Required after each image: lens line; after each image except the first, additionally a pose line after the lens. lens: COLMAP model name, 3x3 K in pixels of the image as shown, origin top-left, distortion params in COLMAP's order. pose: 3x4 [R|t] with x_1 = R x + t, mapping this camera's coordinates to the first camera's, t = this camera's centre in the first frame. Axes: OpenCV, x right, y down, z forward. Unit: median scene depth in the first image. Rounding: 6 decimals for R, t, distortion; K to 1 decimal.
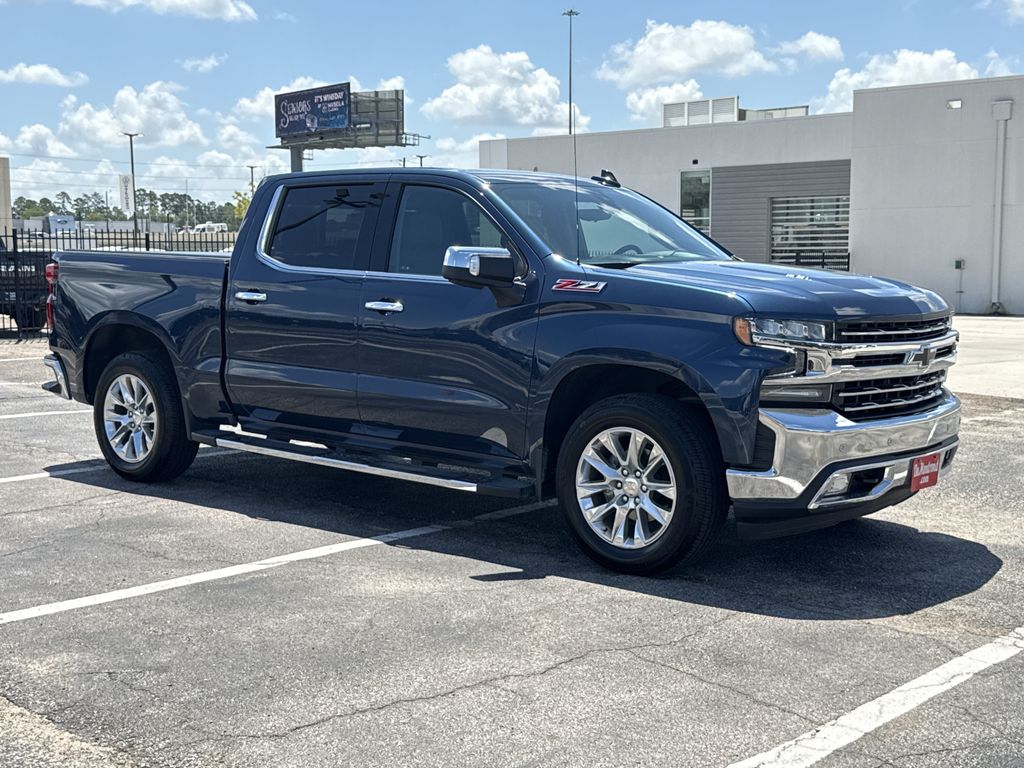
lens RADIAL K [[1339.3, 0, 515.5], [0, 1339.3, 378.5], [0, 0, 1]] dist [0.106367, 0.000000]
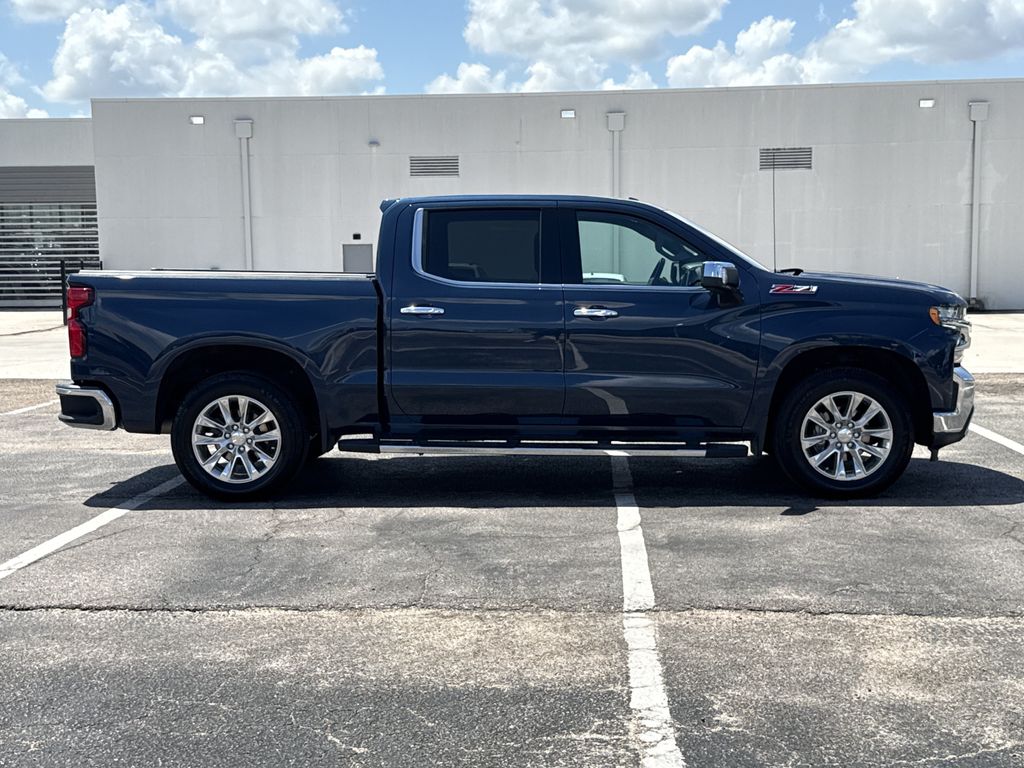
lens RADIAL K [[1339.3, 0, 522.9], [0, 1339.3, 392.5], [0, 0, 1]] dist [0.106367, 0.000000]
pose [[0.792170, -0.074408, 0.605748, -0.789968], [0.070898, 0.997040, 0.029757, -0.021153], [-0.606169, 0.019374, 0.795100, 0.086586]]
